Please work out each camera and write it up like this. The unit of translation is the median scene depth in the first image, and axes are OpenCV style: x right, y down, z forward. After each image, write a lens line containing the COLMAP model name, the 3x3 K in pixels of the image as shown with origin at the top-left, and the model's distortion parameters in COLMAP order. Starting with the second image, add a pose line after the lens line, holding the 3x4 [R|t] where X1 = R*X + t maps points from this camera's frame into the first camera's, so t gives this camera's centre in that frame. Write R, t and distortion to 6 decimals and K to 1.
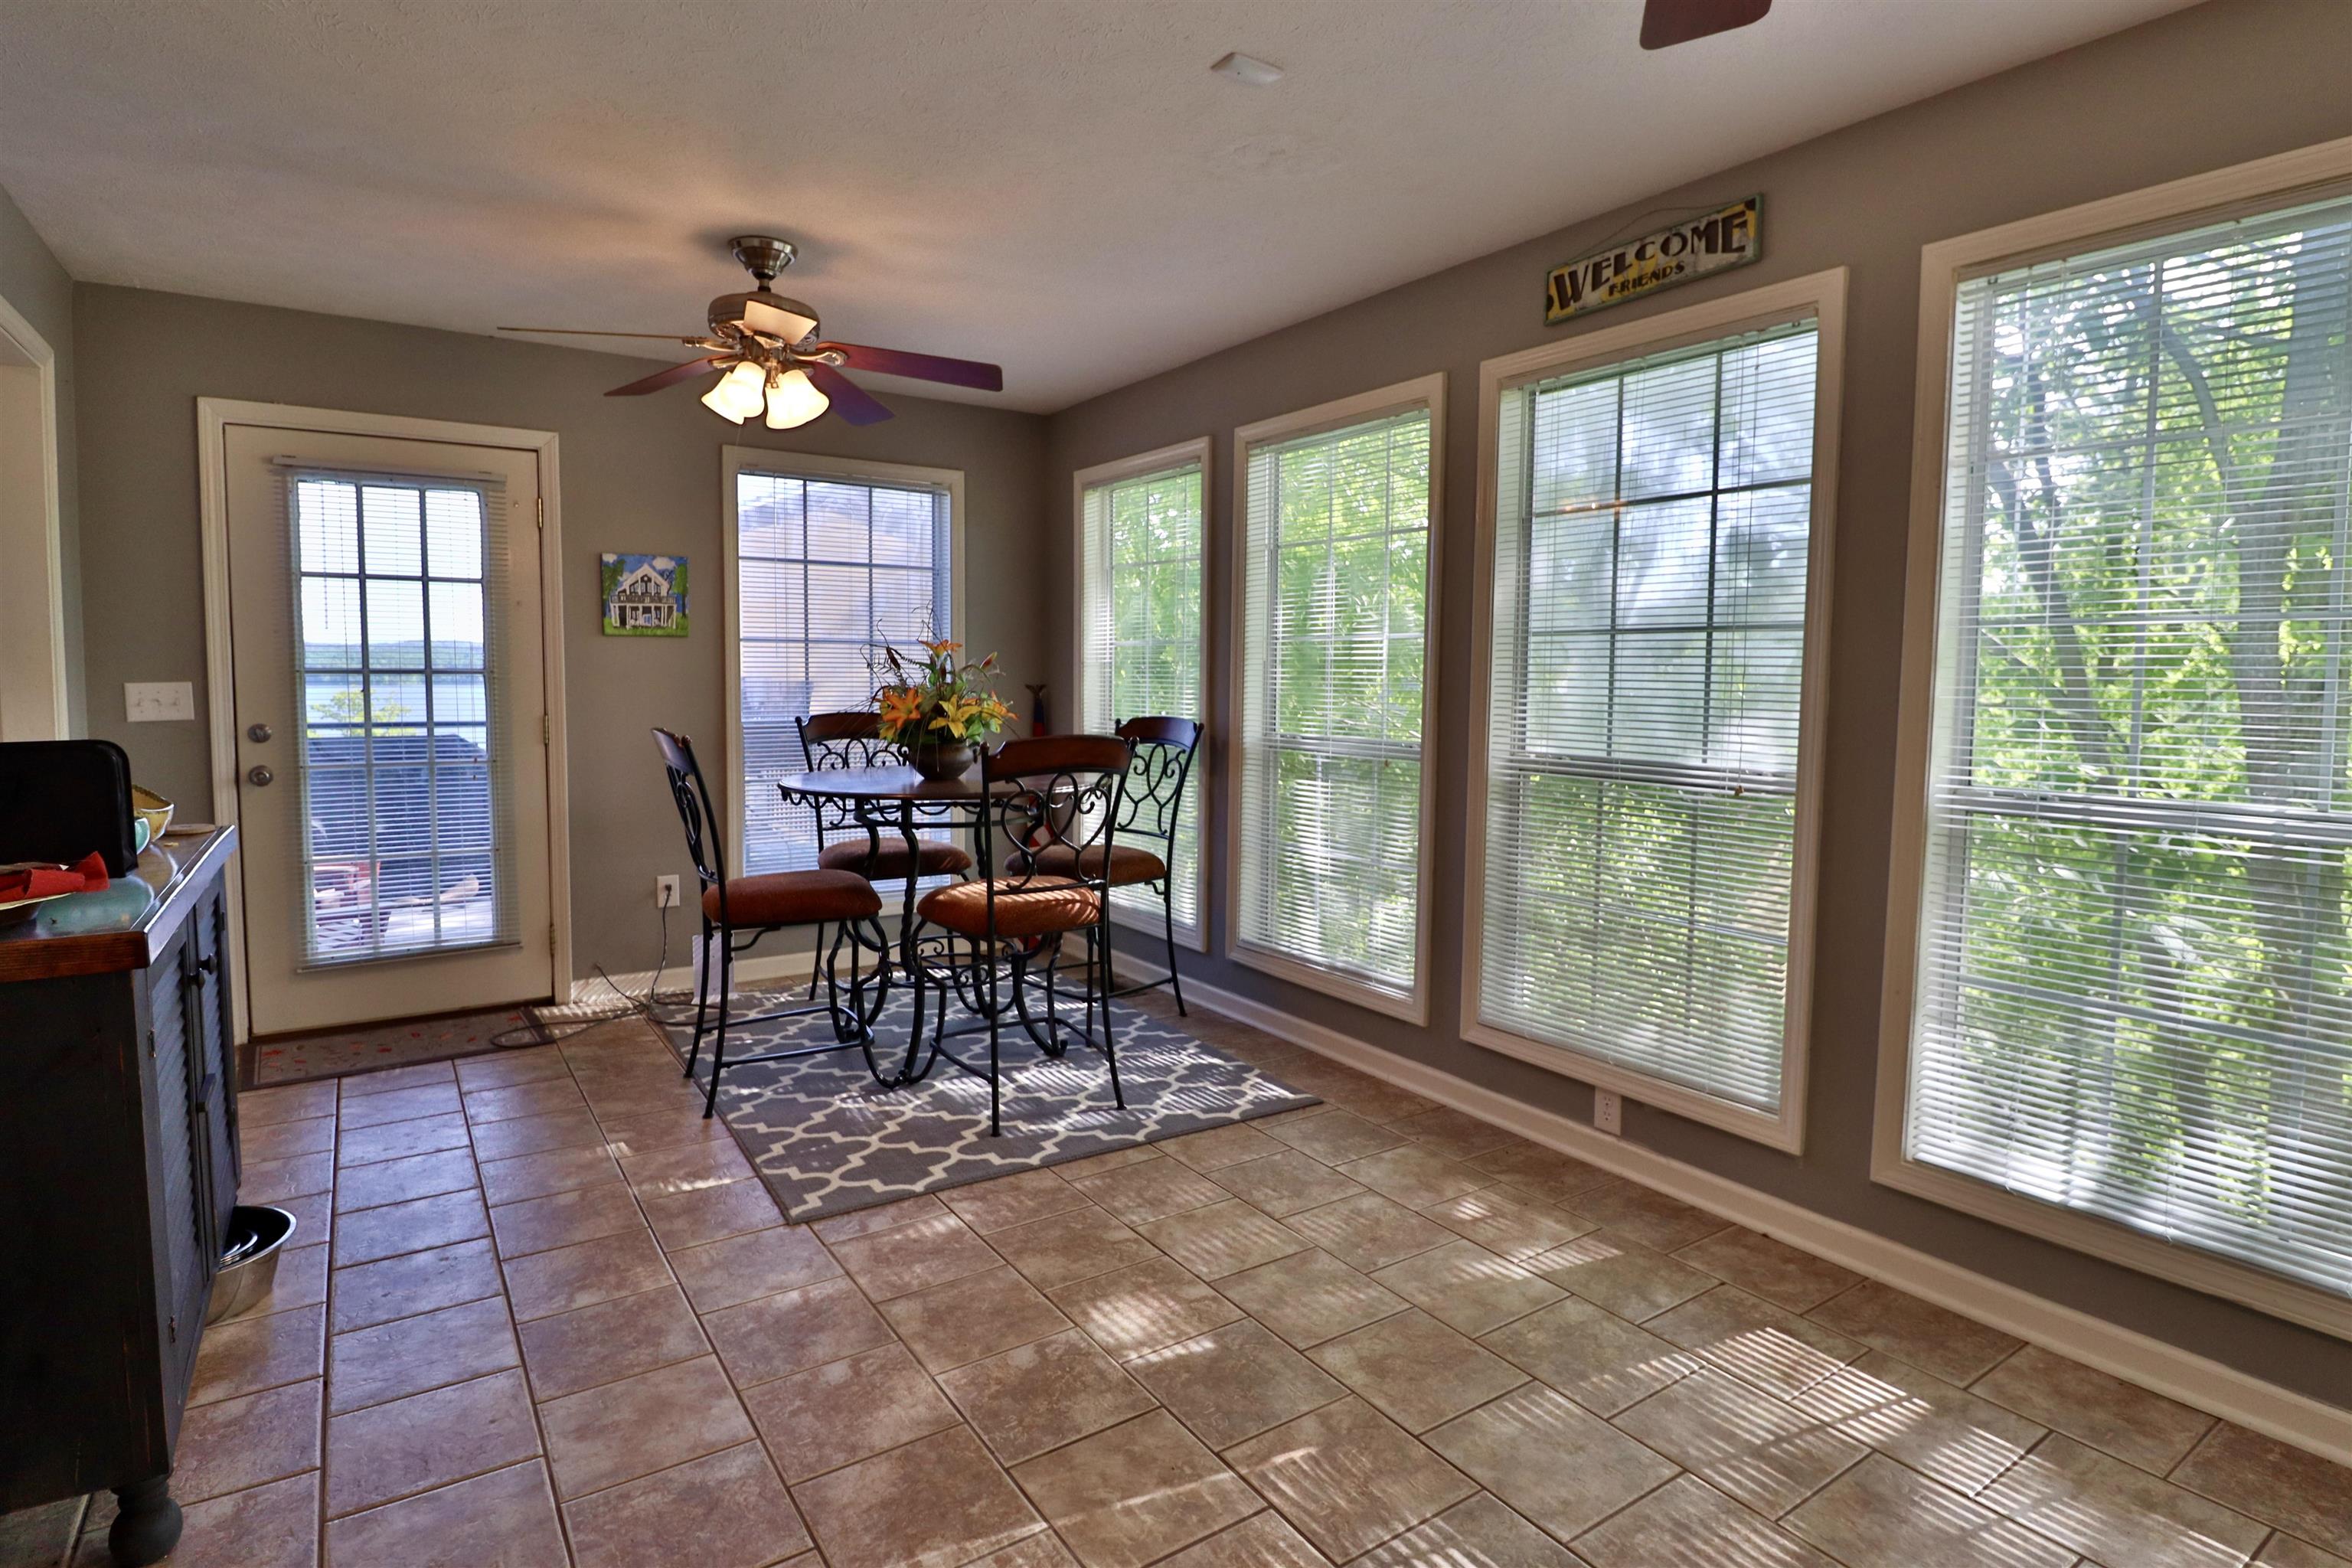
lens RADIAL K [[1213.2, 0, 1176.6], [0, 1213.2, 775.3], [0, 0, 1]] dist [-0.001230, -0.012998]
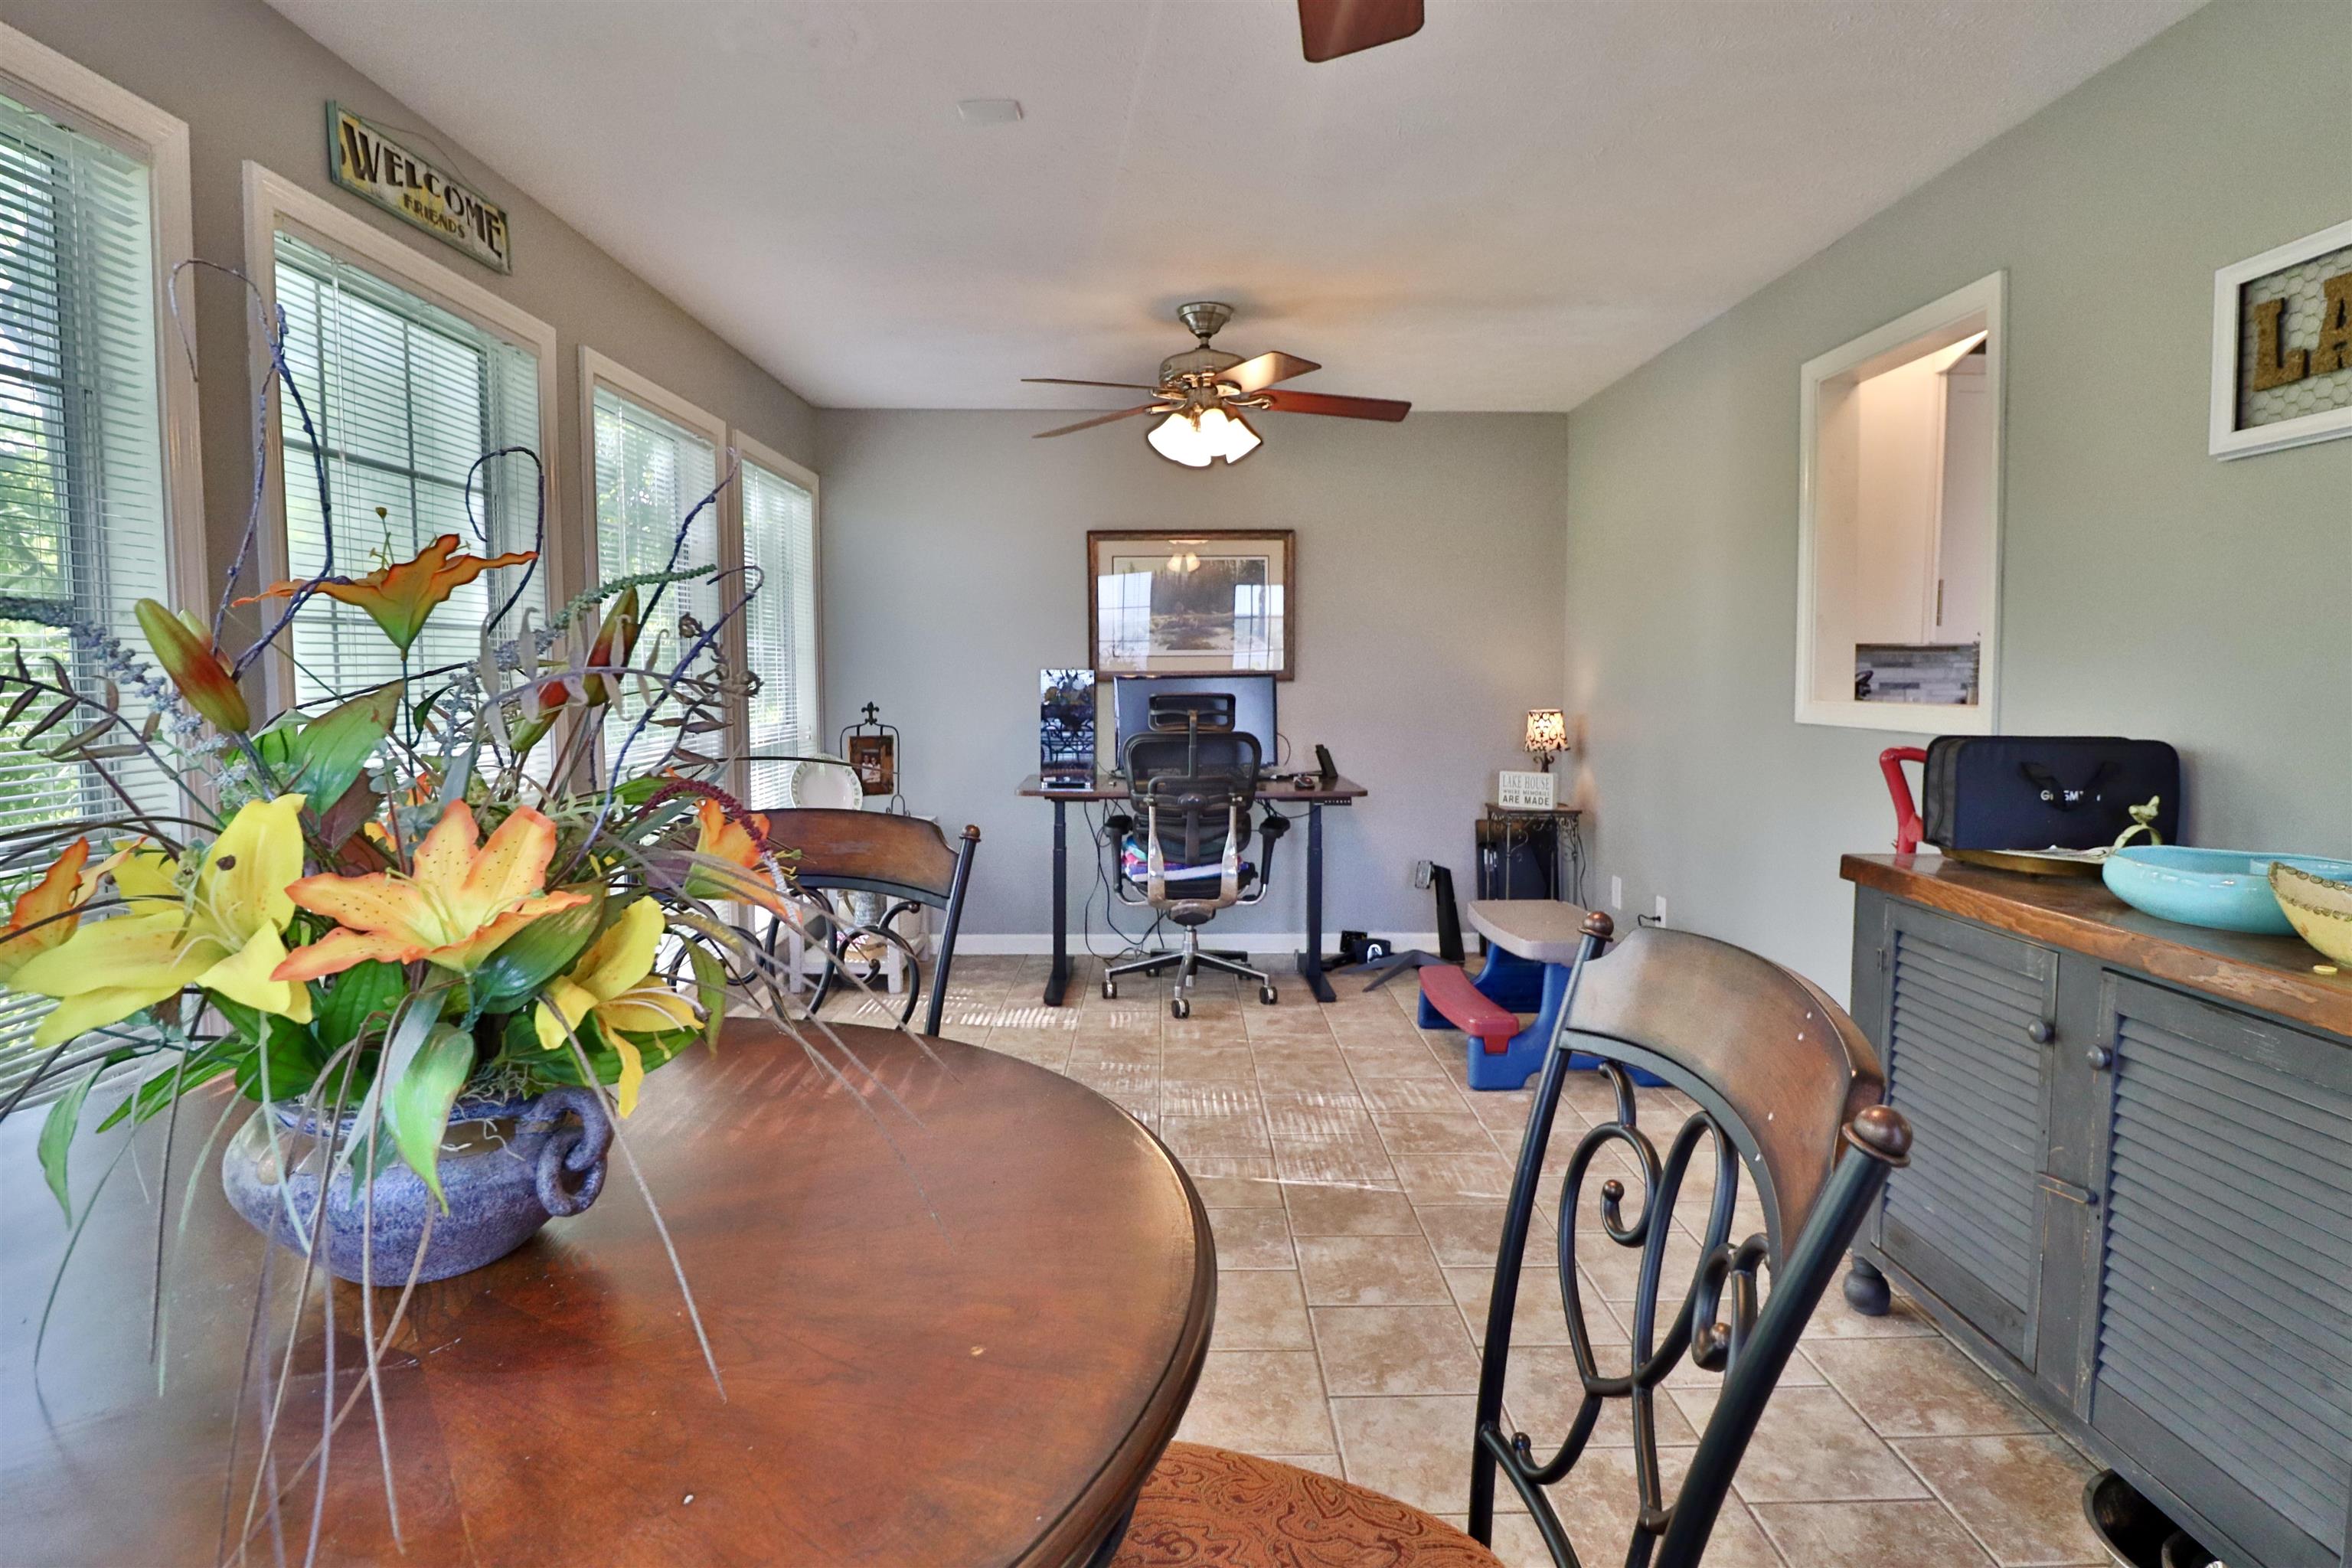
lens RADIAL K [[1213.2, 0, 1175.8], [0, 1213.2, 769.7], [0, 0, 1]] dist [-0.001230, -0.012998]
pose [[-0.835883, -0.052905, 0.546353, -0.544216], [0.041730, 0.986339, 0.159355, -0.135583], [-0.547320, 0.156002, -0.822256, 1.475897]]
